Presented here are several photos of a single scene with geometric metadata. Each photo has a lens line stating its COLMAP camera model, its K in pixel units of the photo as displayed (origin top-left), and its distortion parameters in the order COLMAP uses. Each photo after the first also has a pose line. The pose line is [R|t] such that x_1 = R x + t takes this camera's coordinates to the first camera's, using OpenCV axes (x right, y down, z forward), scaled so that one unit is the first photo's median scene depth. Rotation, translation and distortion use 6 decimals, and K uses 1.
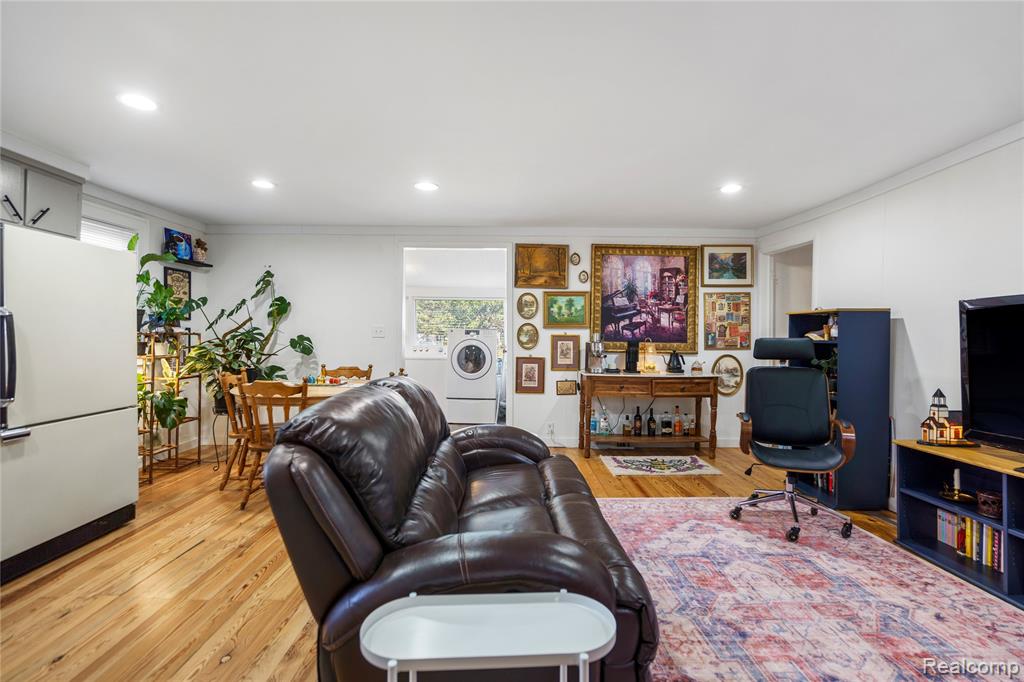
lens RADIAL K [[469.8, 0, 515.3], [0, 469.8, 344.7], [0, 0, 1]] dist [-0.002193, -0.000135]
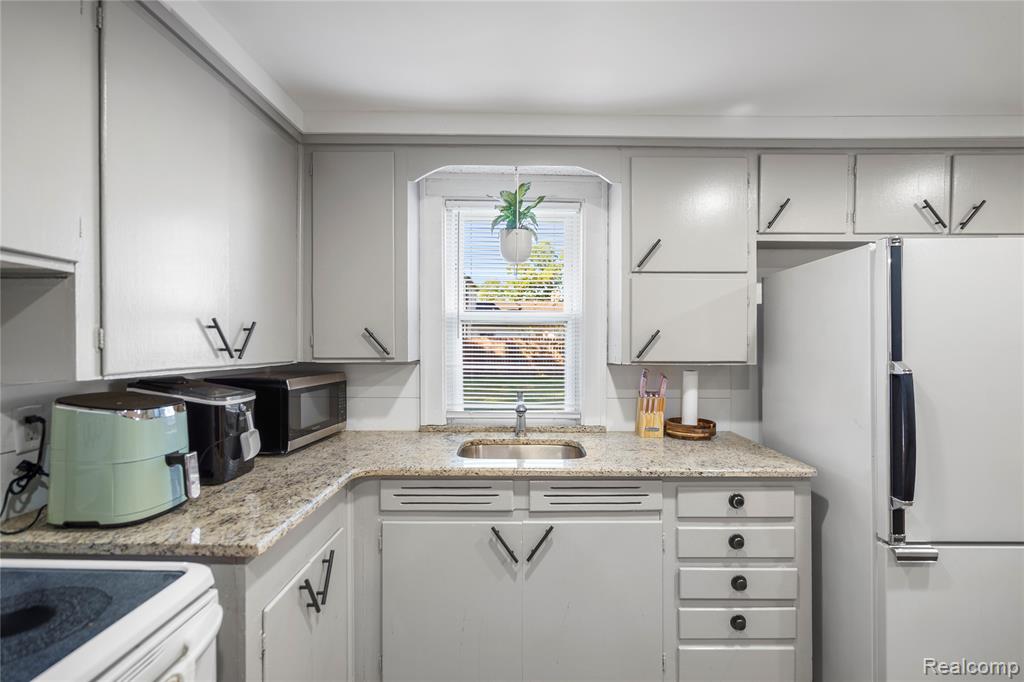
lens RADIAL K [[469.8, 0, 515.3], [0, 469.8, 344.7], [0, 0, 1]] dist [-0.002193, -0.000135]
pose [[-0.026284, -0.000870, -0.999654, -0.168810], [-0.013083, 0.999914, -0.000527, -0.041189], [0.999569, 0.013065, -0.026293, 0.193724]]
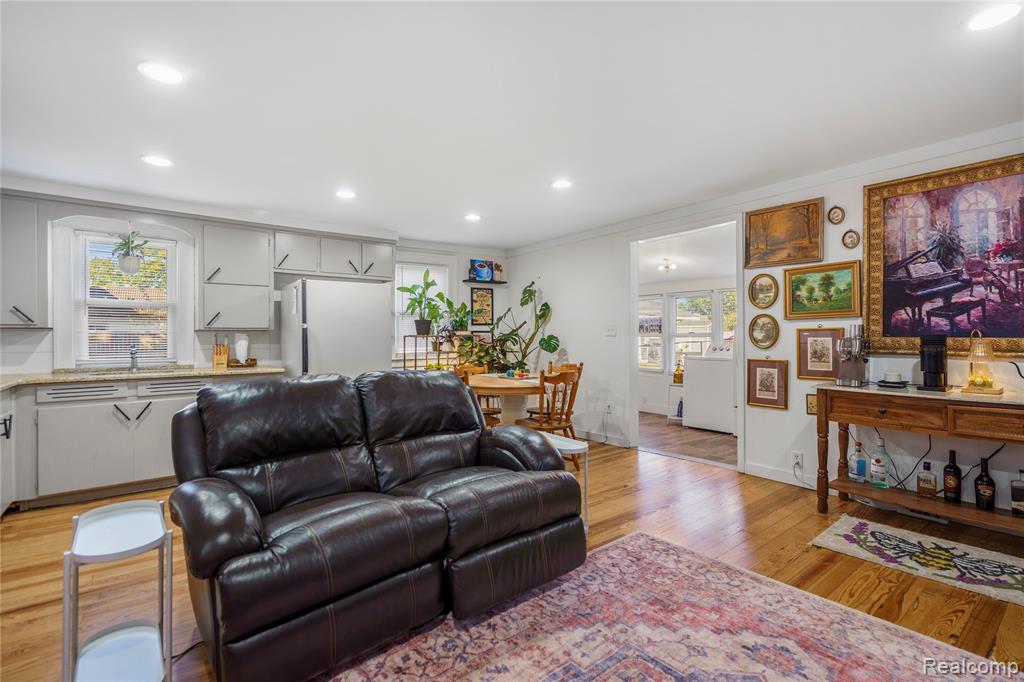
lens RADIAL K [[476.7, 0, 512.5], [0, 476.7, 335.8], [0, 0, 1]] dist [-0.000863, 0.000205]
pose [[0.594710, -0.015209, -0.803797, 0.400477], [0.001946, 0.999845, -0.017479, 0.001605], [0.803938, 0.008831, 0.594647, 0.222932]]
